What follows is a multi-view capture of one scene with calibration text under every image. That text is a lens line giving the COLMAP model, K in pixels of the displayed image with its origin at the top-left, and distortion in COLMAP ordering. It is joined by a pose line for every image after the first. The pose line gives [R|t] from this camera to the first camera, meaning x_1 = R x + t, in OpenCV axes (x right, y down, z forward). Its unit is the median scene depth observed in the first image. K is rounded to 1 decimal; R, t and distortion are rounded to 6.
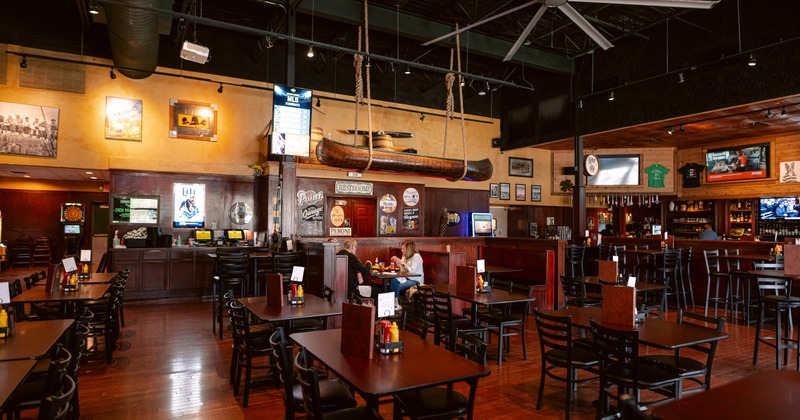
lens RADIAL K [[471.1, 0, 401.0], [0, 471.1, 216.4], [0, 0, 1]] dist [-0.016315, -0.000205]
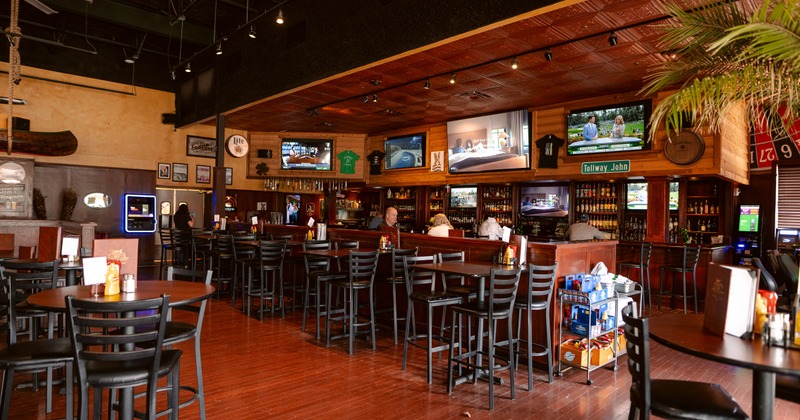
lens RADIAL K [[471.1, 0, 401.0], [0, 471.1, 216.4], [0, 0, 1]] dist [-0.016315, -0.000205]
pose [[0.968446, 0.012212, 0.248923, 0.421417], [-0.018750, 0.999538, 0.023912, 0.003072], [-0.248517, -0.027825, 0.968228, -0.000879]]
